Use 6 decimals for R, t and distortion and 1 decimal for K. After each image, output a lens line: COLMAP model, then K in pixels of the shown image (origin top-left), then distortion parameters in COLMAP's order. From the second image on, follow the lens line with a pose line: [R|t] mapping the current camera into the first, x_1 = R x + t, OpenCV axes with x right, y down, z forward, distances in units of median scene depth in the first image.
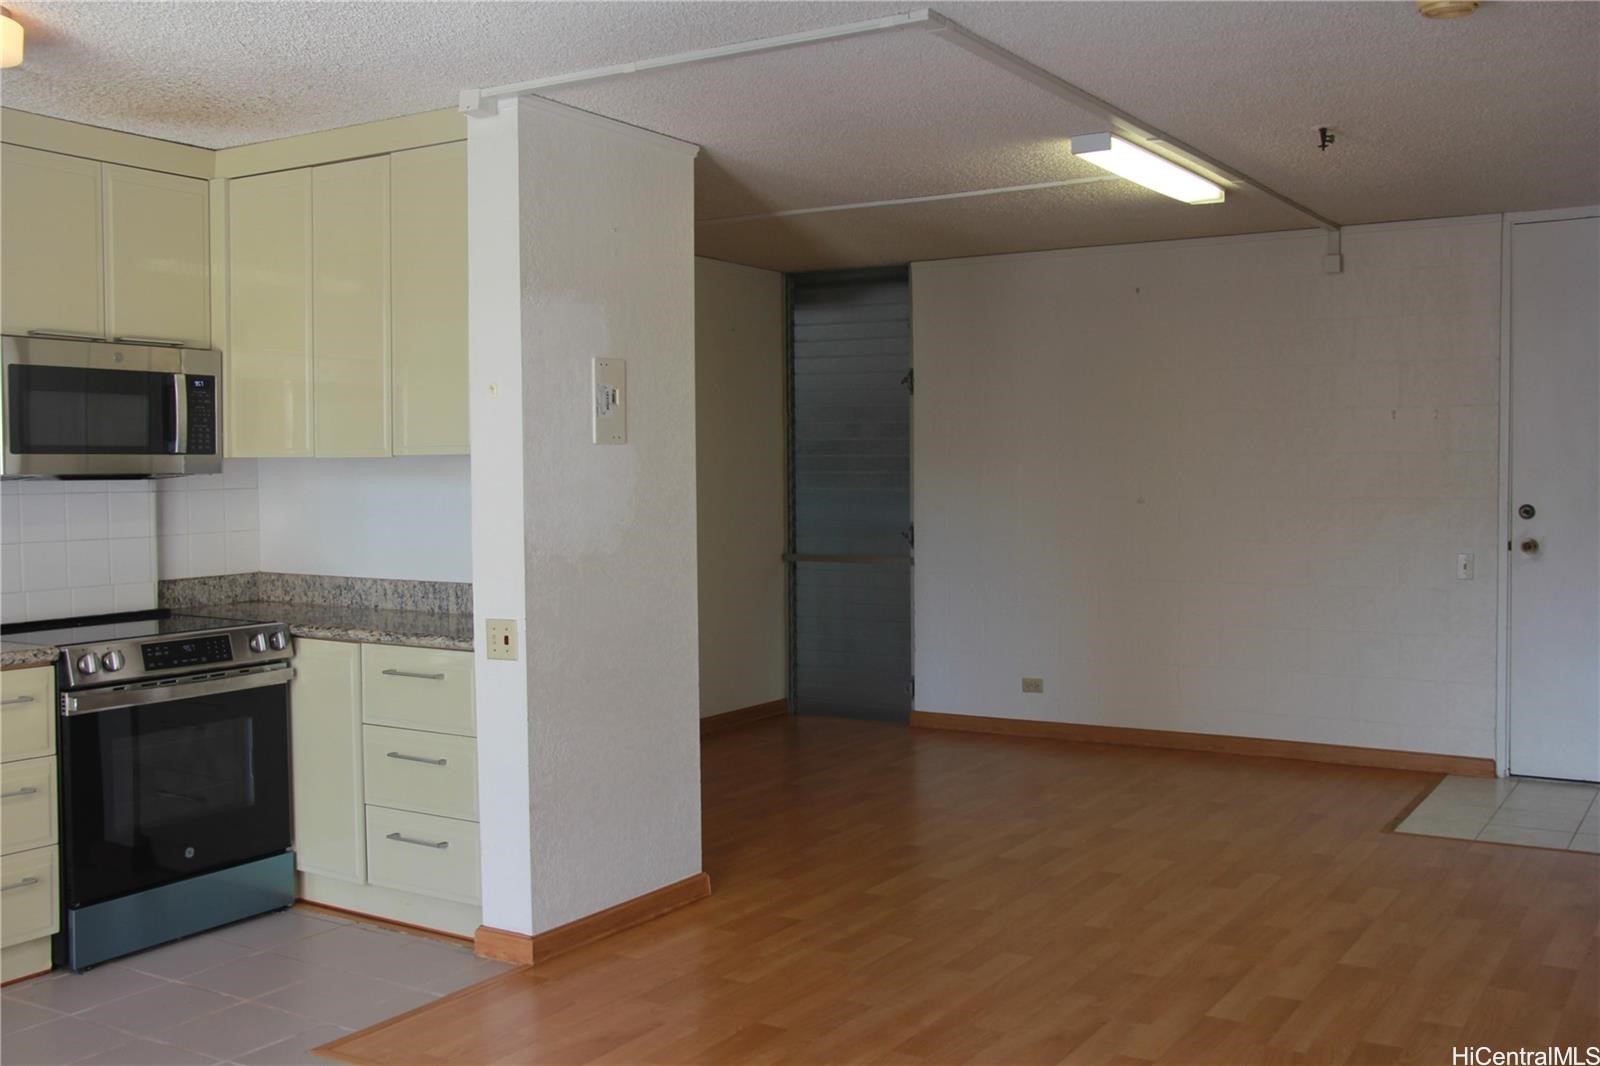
lens RADIAL K [[1620.9, 0, 804.0], [0, 1620.9, 537.5], [0, 0, 1]] dist [0.021799, 0.000000]
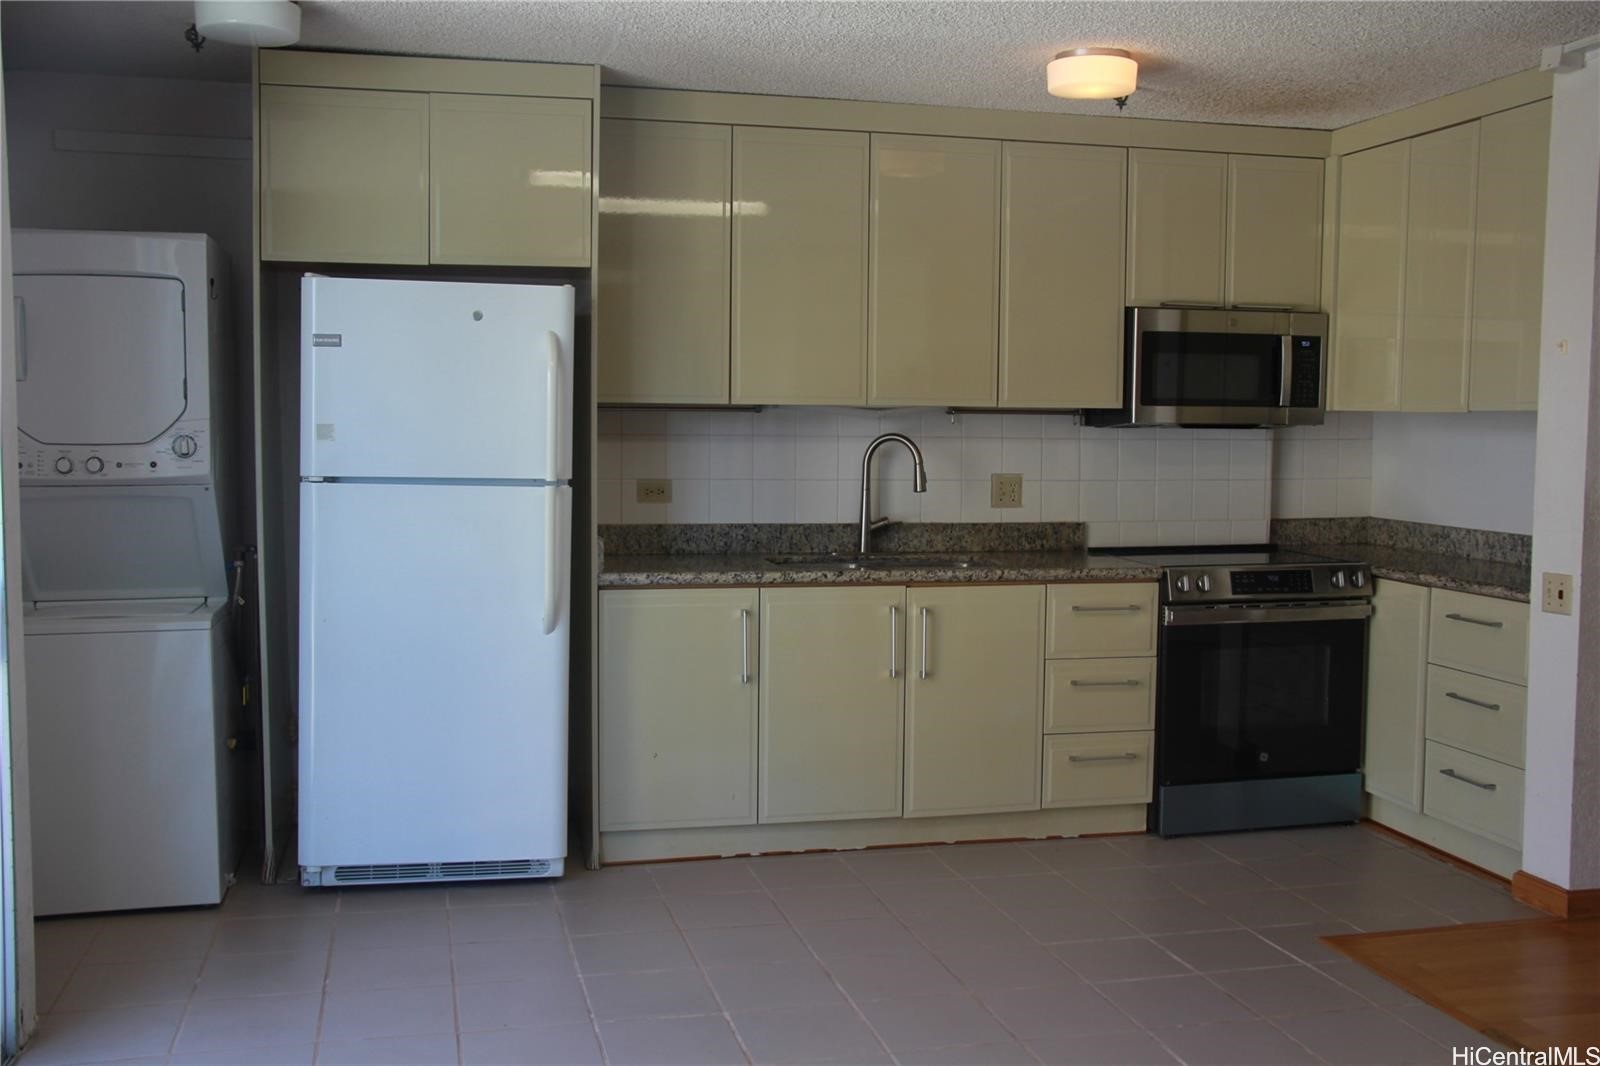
lens RADIAL K [[1620.9, 0, 796.7], [0, 1620.9, 530.9], [0, 0, 1]] dist [0.021799, 0.000000]
pose [[0.736245, 0.059213, -0.674120, 0.138390], [-0.041183, 0.998239, 0.042704, 0.000246], [0.675461, -0.003678, 0.737387, -0.060899]]
